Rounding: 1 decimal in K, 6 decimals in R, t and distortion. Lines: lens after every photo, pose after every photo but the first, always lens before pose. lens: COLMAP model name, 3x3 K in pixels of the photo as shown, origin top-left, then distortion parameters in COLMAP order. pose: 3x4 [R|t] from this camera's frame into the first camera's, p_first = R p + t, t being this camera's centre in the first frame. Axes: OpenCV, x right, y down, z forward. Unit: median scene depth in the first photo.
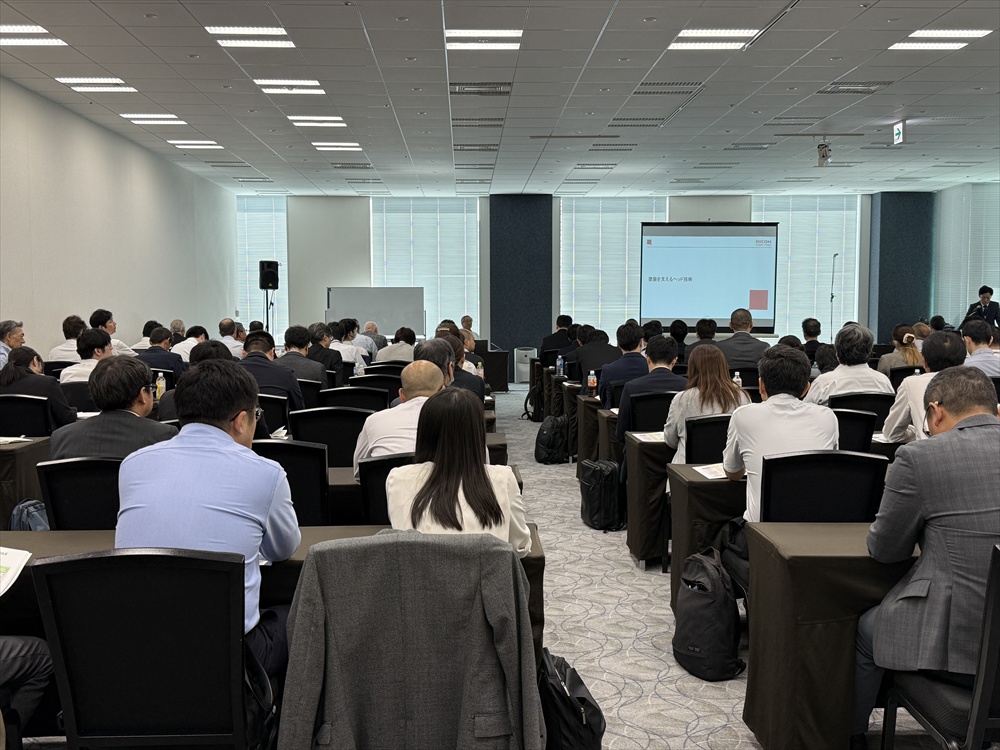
lens RADIAL K [[1047.7, 0, 492.9], [0, 1047.7, 379.2], [0, 0, 1]] dist [0.209378, -0.422194]
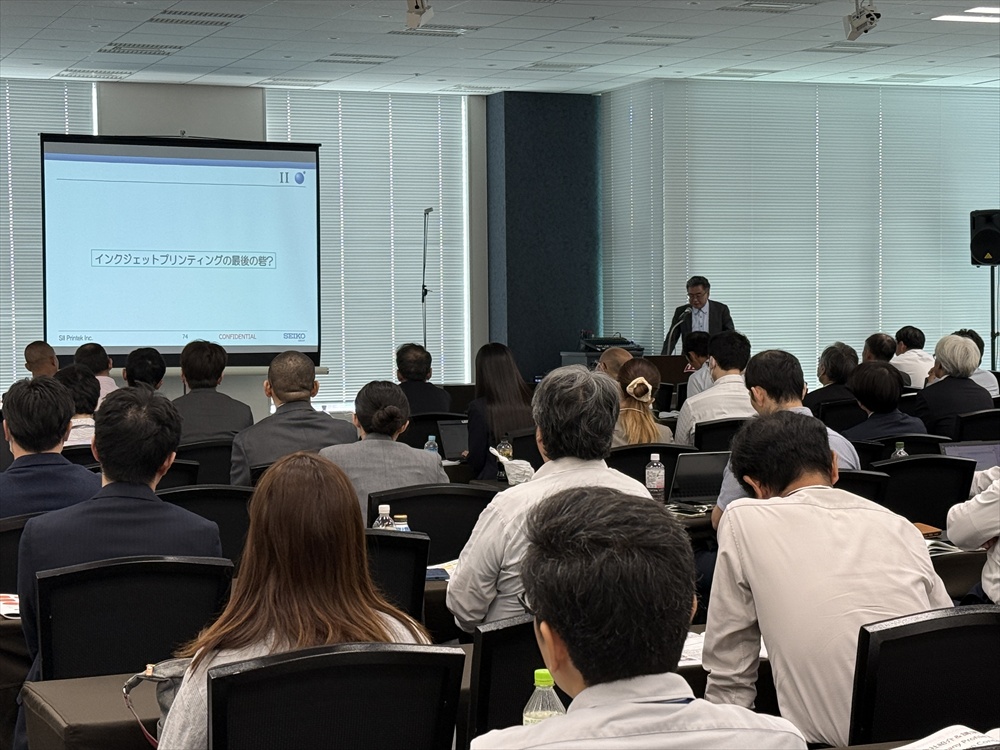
lens RADIAL K [[1967.7, 0, 500.0], [0, 1967.7, 375.0], [0, 0, 1]] dist [0.152122, 0.024572]
pose [[0.933449, -0.022014, 0.358034, 0.013290], [0.033927, 0.999059, -0.027024, -0.011168], [-0.357102, 0.037373, 0.933317, 0.111410]]
